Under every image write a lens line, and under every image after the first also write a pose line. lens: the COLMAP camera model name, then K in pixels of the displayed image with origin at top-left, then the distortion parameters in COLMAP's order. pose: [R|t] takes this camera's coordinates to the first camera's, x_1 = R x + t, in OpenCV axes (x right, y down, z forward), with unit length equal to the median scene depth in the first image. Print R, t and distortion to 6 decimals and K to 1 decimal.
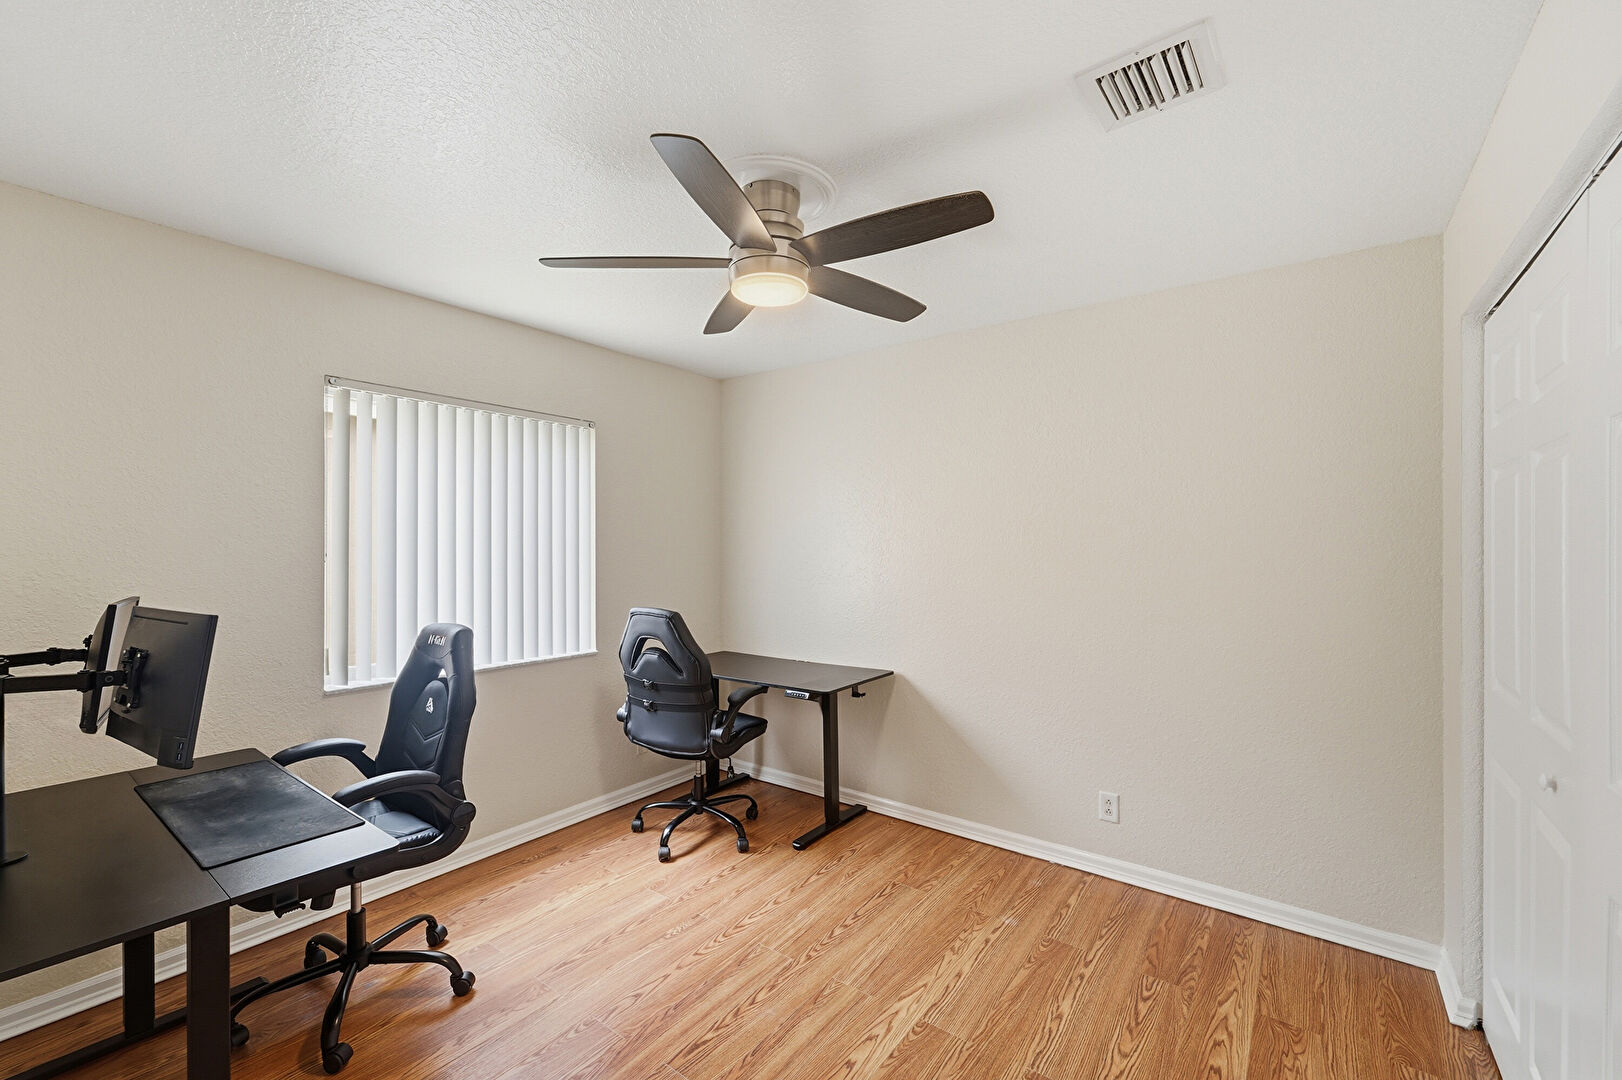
lens RADIAL K [[663.5, 0, 802.7], [0, 663.5, 545.1], [0, 0, 1]] dist [-0.000893, -0.000002]
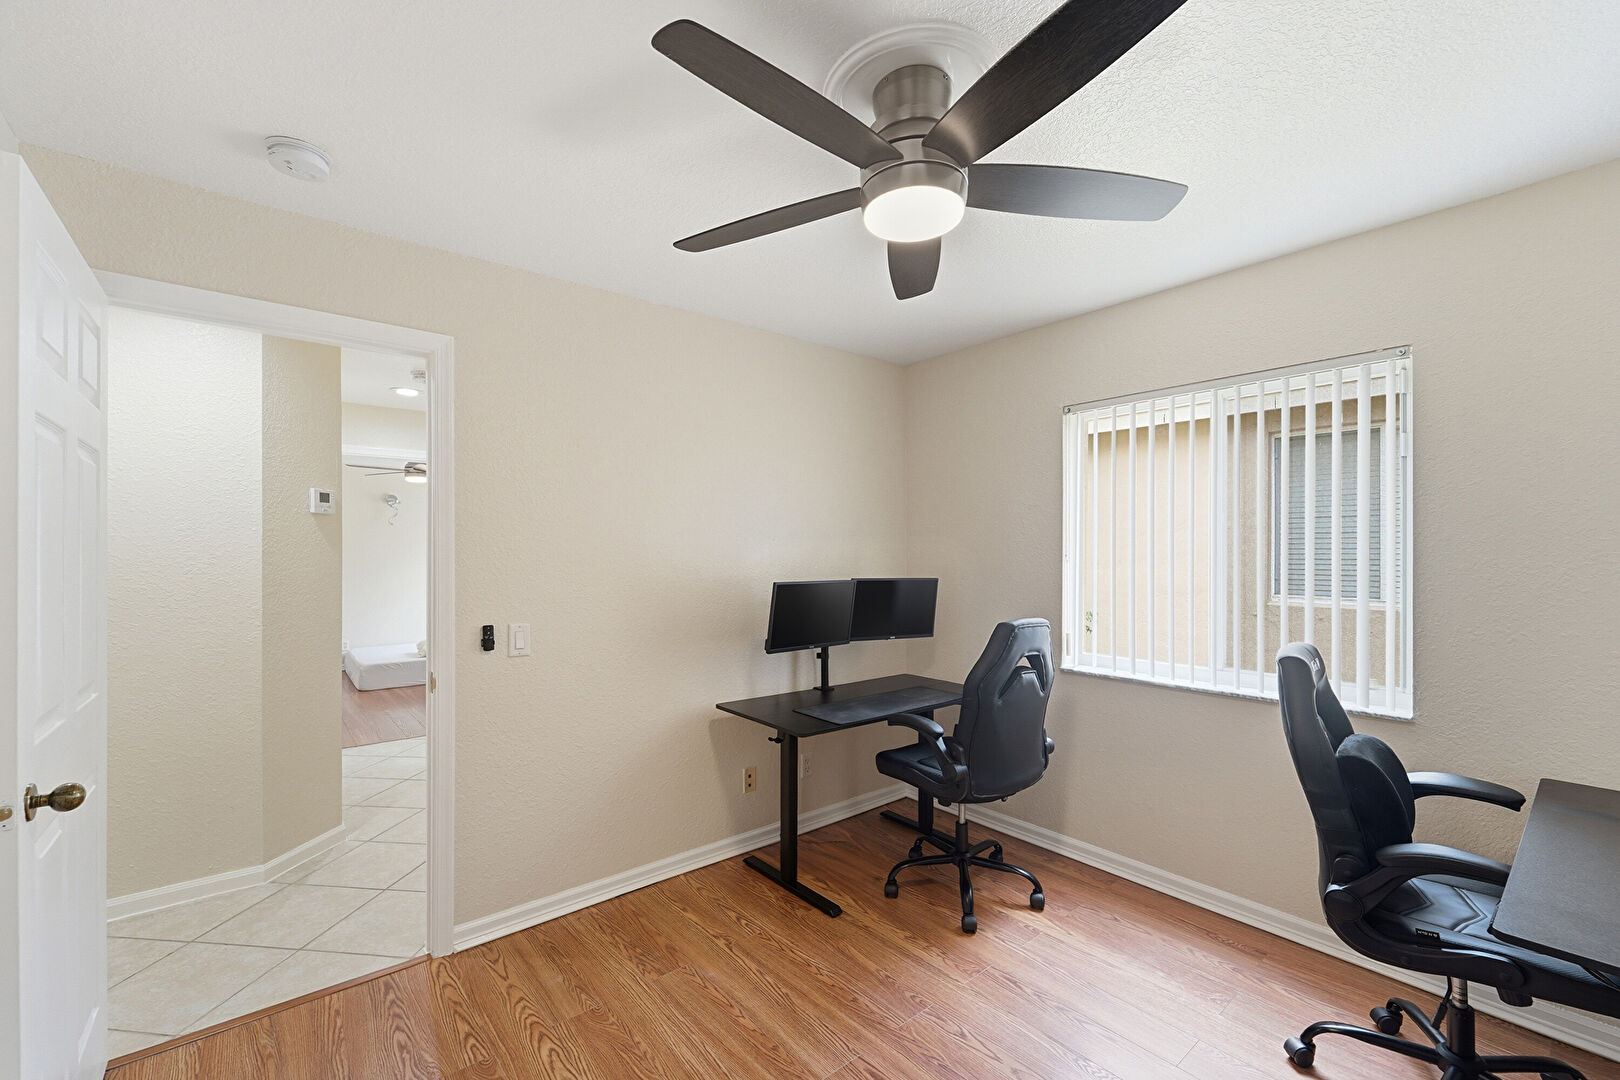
lens RADIAL K [[662.7, 0, 801.8], [0, 662.7, 549.6], [0, 0, 1]] dist [-0.000893, -0.000002]
pose [[-0.227609, -0.001484, -0.973752, 0.558798], [0.004443, 0.999987, -0.002563, 0.004605], [0.973743, -0.004910, -0.227599, 0.796199]]
